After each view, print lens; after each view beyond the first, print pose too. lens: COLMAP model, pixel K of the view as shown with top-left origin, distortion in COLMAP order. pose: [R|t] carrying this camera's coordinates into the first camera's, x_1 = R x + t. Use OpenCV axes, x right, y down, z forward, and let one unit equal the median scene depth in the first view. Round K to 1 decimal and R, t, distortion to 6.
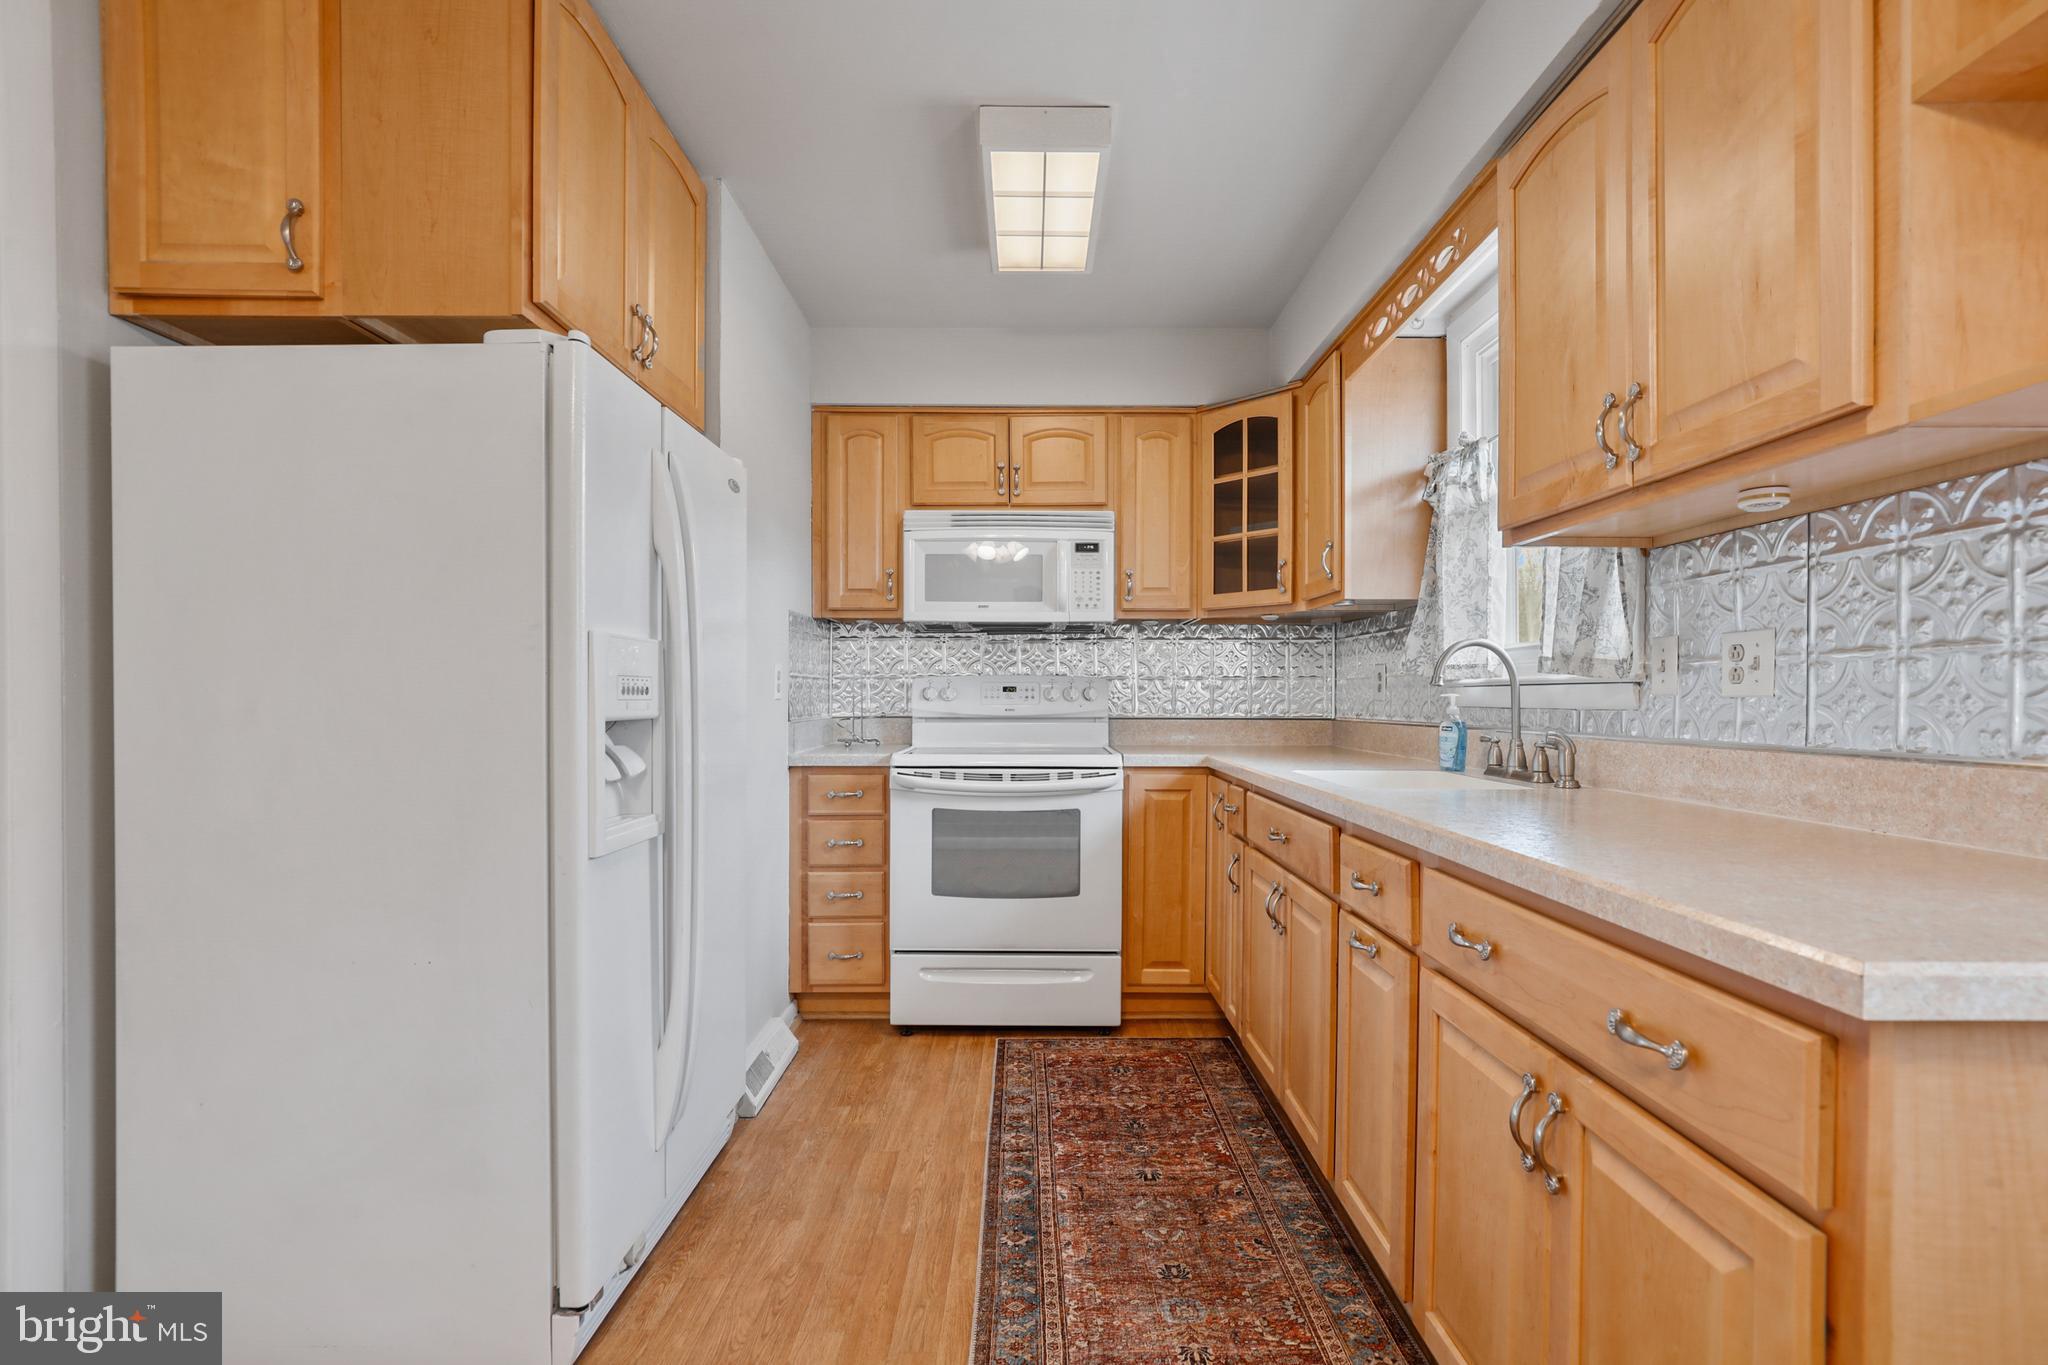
lens RADIAL K [[957.9, 0, 1029.1], [0, 957.9, 696.7], [0, 0, 1]] dist [0.002237, 0.000828]
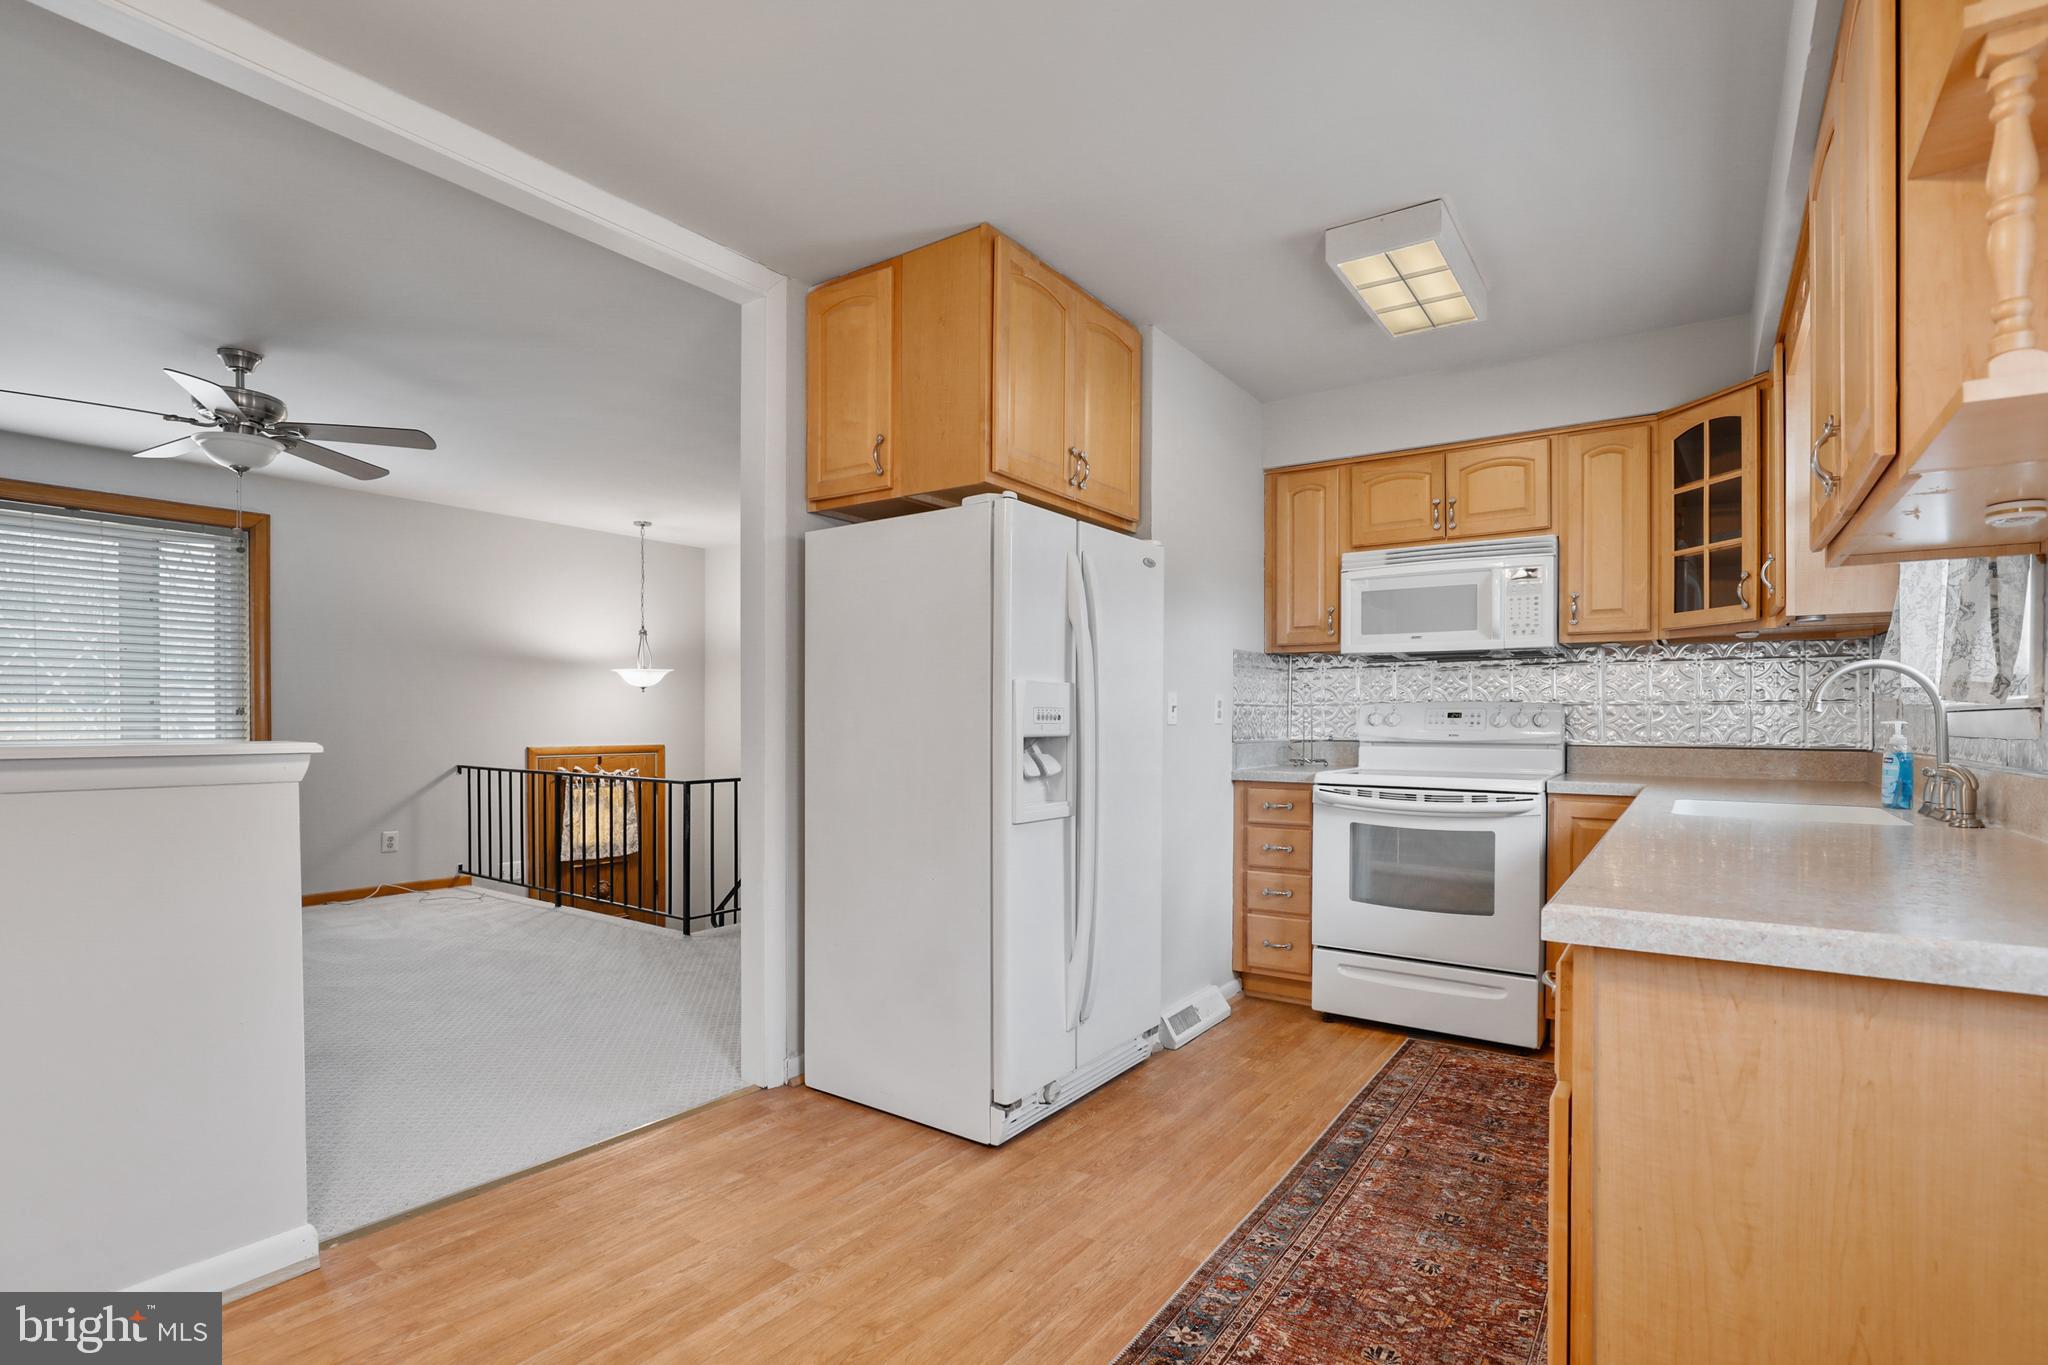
lens RADIAL K [[965.3, 0, 994.7], [0, 965.3, 723.3], [0, 0, 1]] dist [-0.029981, 0.000215]
pose [[0.808884, 0.003370, -0.587958, 0.220424], [-0.002513, 0.999994, 0.002273, -0.000198], [0.587962, -0.000361, 0.808888, -0.146885]]
